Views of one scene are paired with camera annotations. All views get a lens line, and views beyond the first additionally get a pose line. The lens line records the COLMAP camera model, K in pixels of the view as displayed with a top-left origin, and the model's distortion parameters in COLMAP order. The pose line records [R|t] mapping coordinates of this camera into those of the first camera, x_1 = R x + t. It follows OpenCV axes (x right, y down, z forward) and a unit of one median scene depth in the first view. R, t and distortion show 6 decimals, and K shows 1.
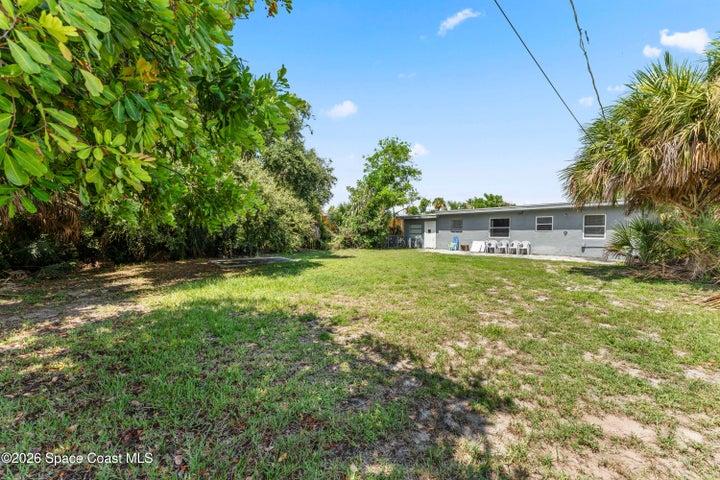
lens RADIAL K [[288.7, 0, 362.7], [0, 288.7, 237.3], [0, 0, 1]] dist [-0.000214, 0.000184]
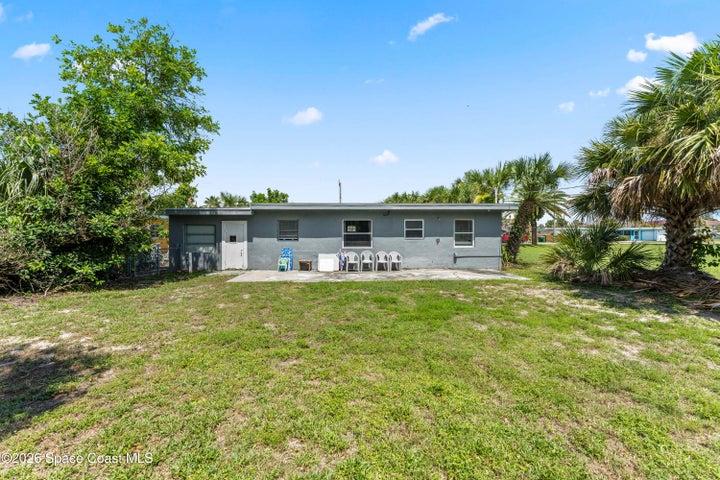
lens RADIAL K [[288.7, 0, 363.0], [0, 288.7, 238.7], [0, 0, 1]] dist [-0.000214, 0.000184]
pose [[0.609273, -0.010085, 0.792896, -0.059308], [0.017978, 0.999838, -0.001098, -0.017979], [-0.792756, 0.014923, 0.609356, 0.510193]]
